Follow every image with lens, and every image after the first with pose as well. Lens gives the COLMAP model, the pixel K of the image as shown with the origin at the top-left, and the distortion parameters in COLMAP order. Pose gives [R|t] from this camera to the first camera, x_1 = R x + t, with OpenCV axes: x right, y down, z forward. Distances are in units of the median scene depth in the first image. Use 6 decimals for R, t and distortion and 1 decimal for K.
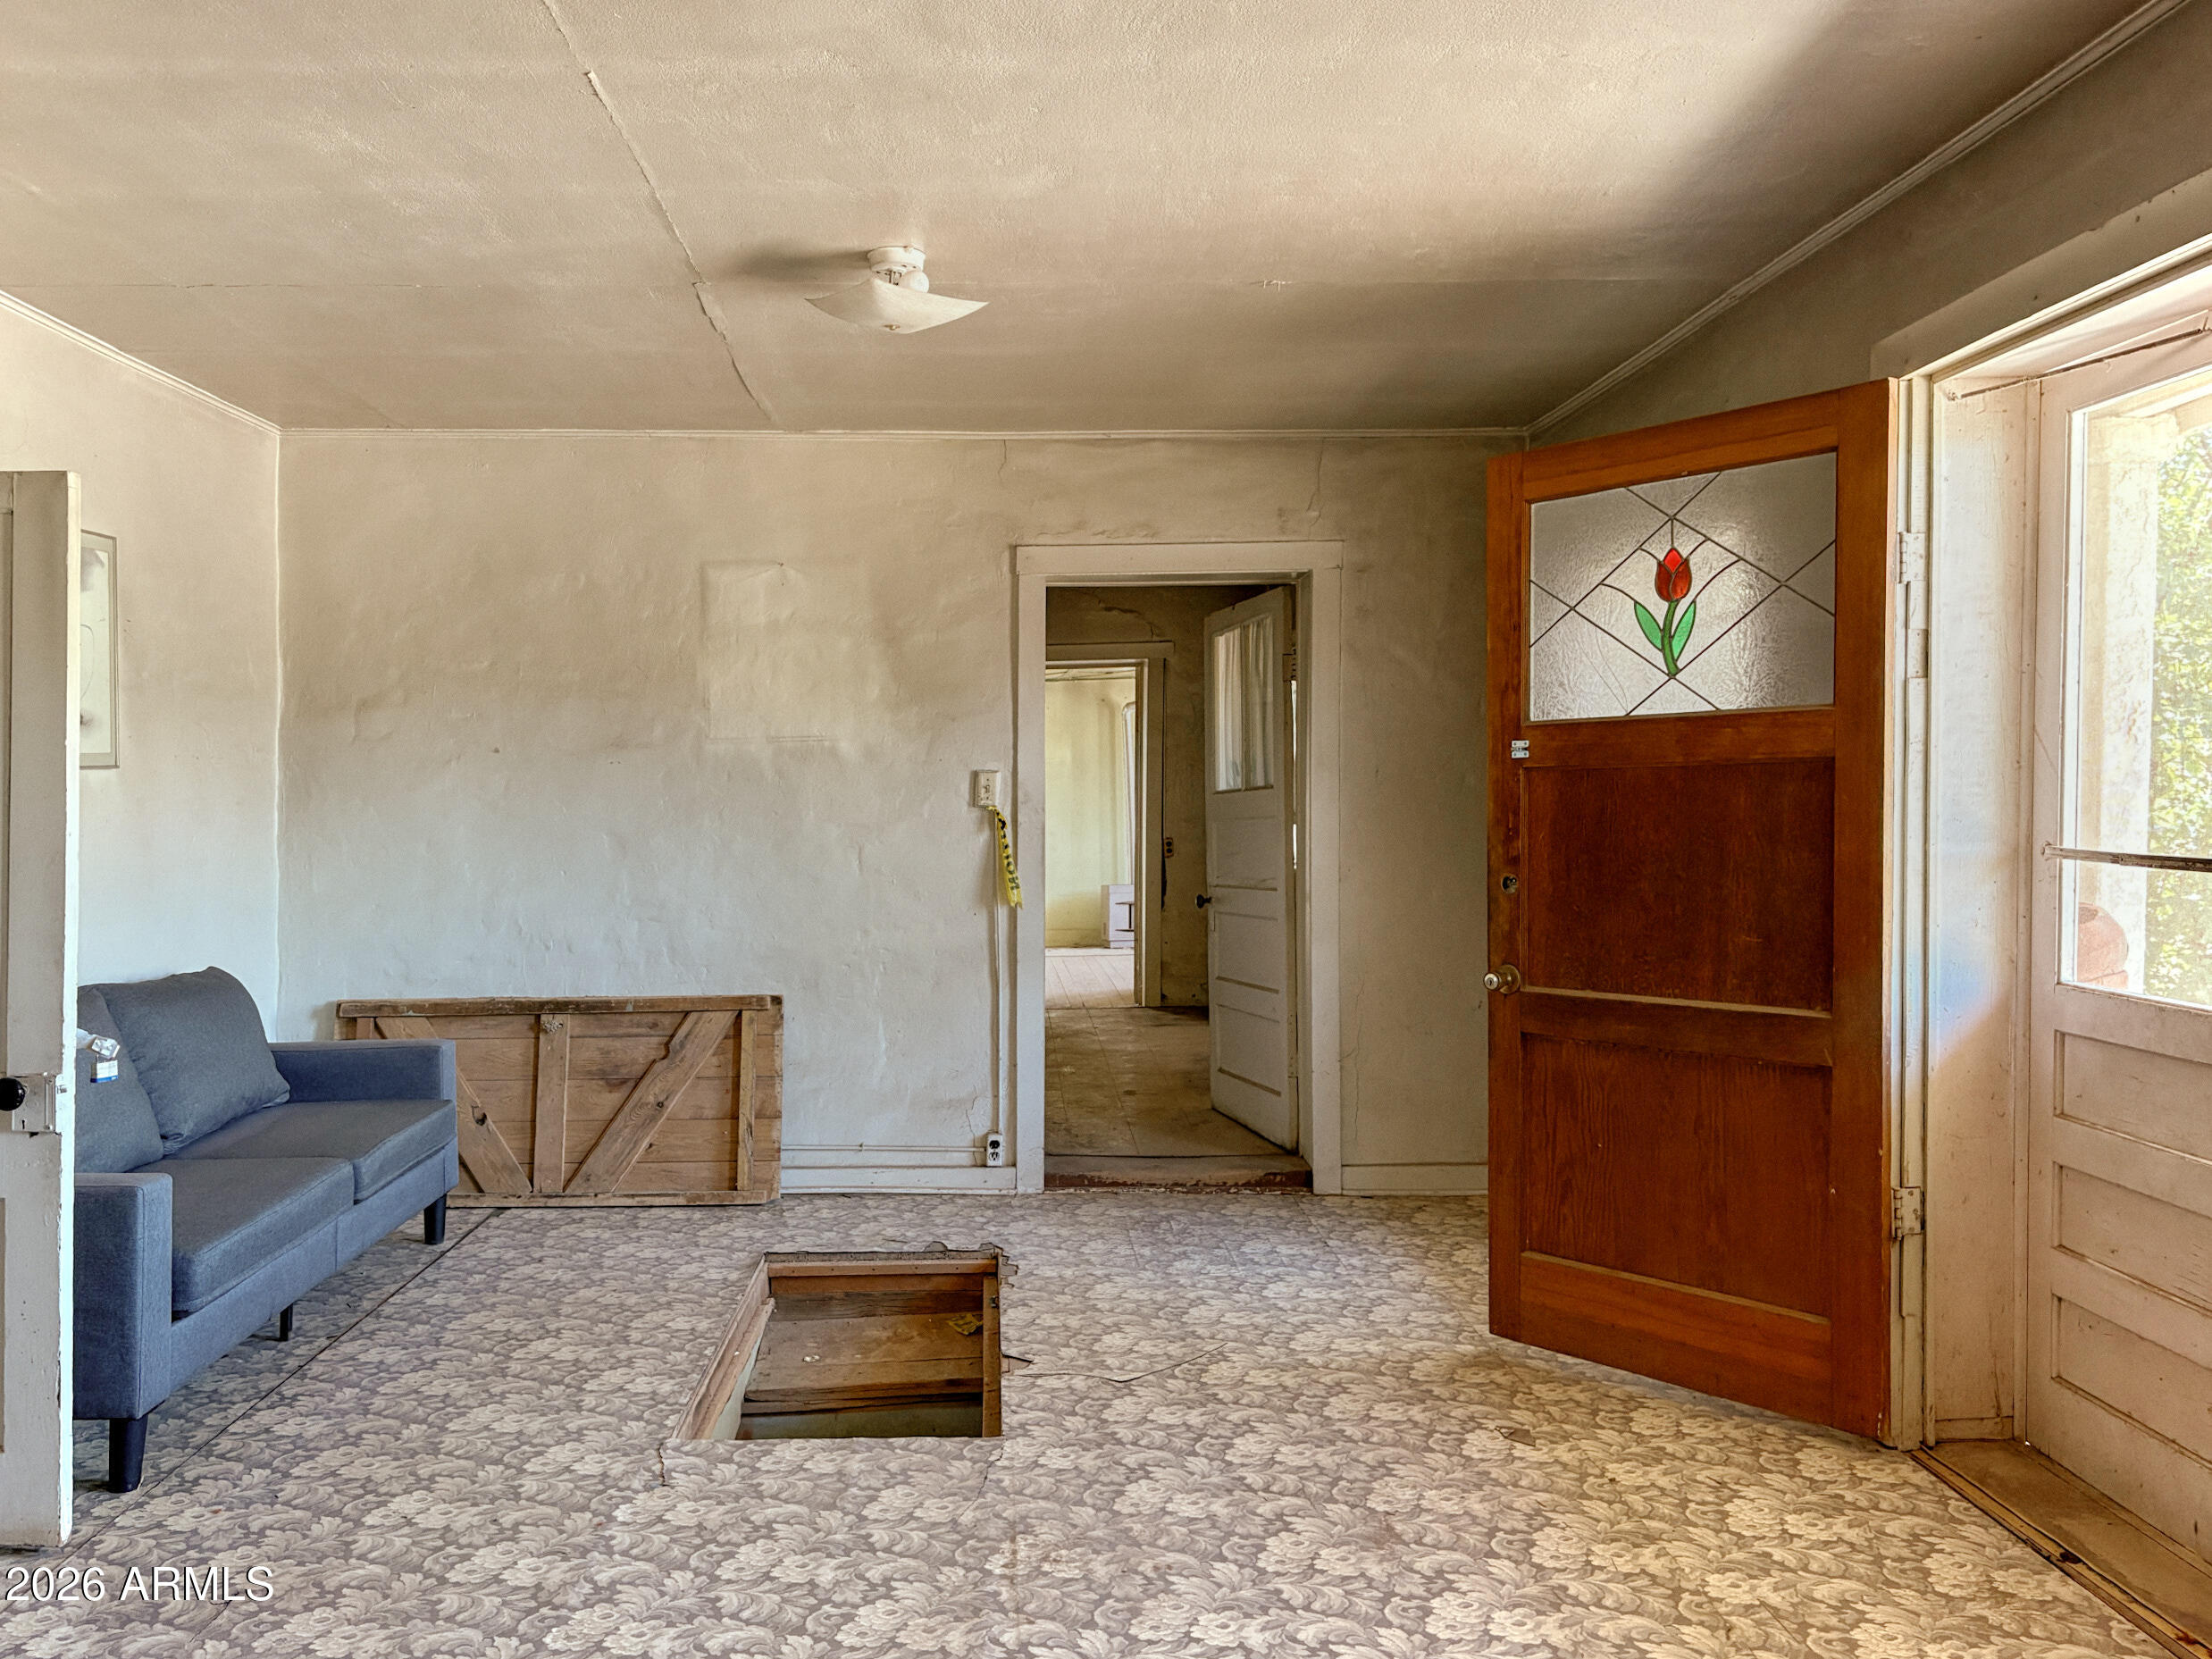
lens RADIAL K [[1660.3, 0, 1032.4], [0, 1660.3, 831.7], [0, 0, 1]] dist [0.066410, -0.059152]
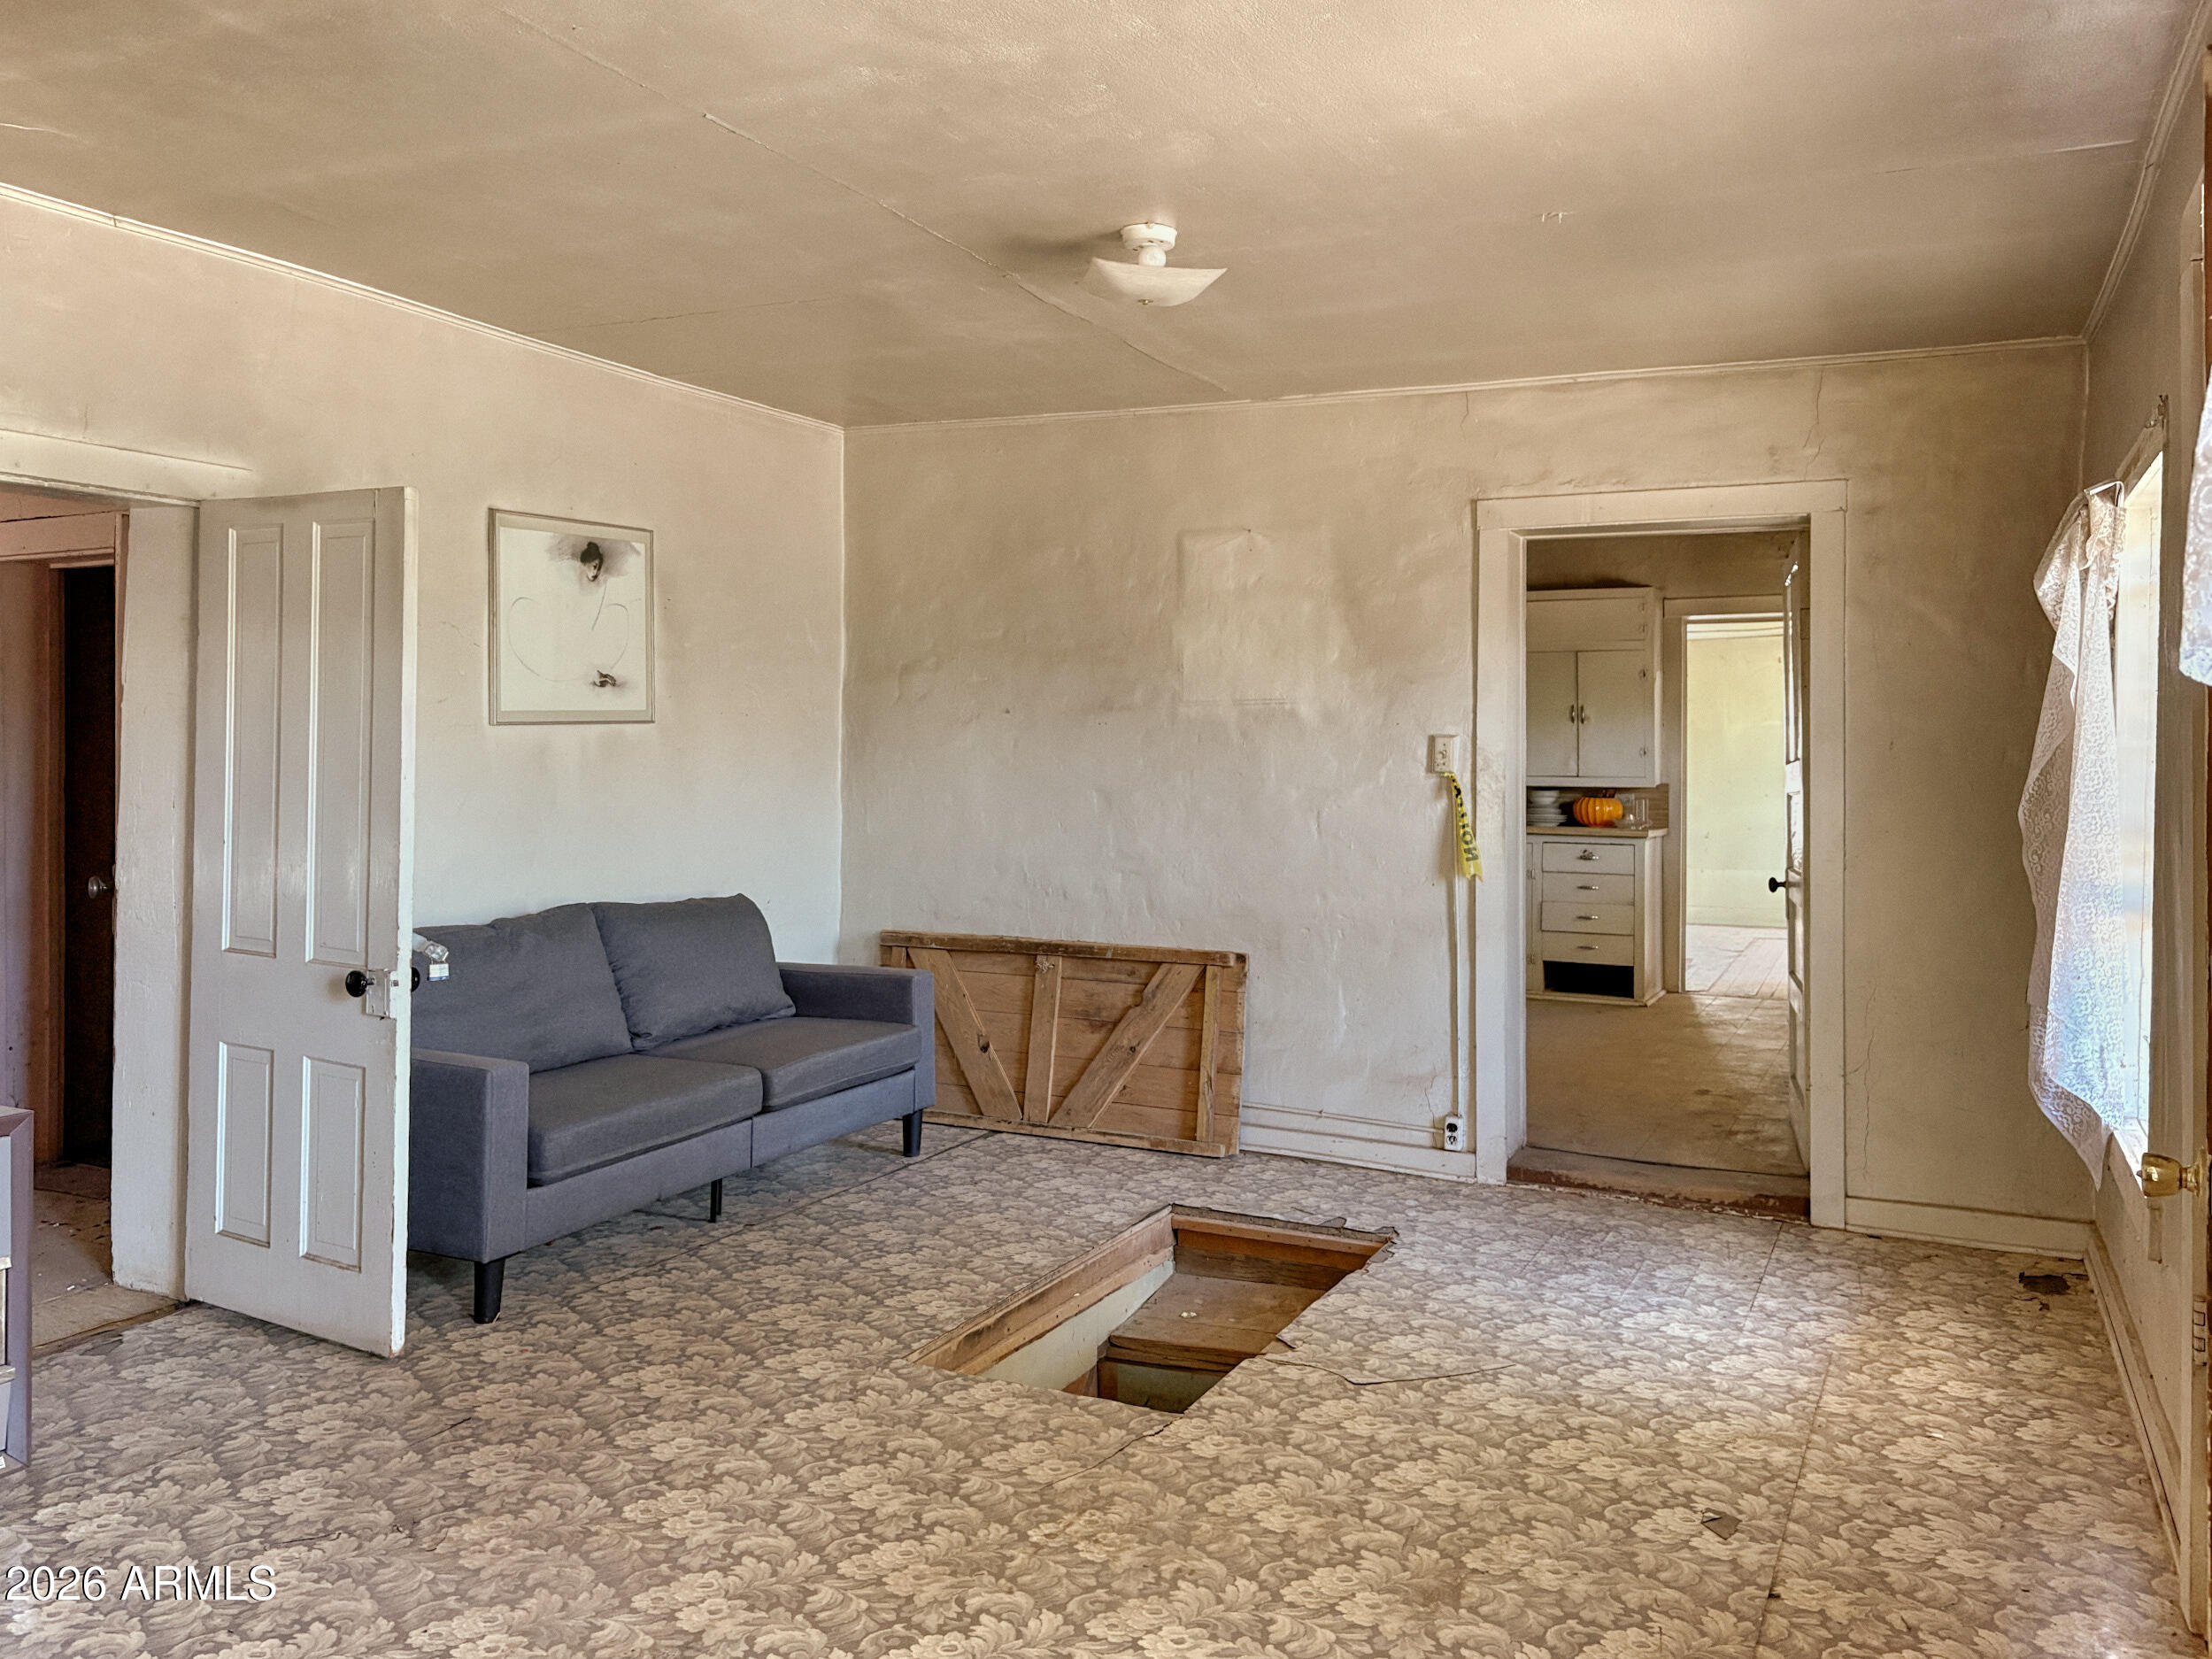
lens RADIAL K [[1675.8, 0, 1190.9], [0, 1675.8, 760.8], [0, 0, 1]] dist [0.060865, -0.043731]
pose [[0.910471, 0.023106, -0.412927, 0.242679], [-0.028955, 0.999549, -0.007912, -0.010224], [0.412558, 0.019159, 0.910730, 0.053538]]
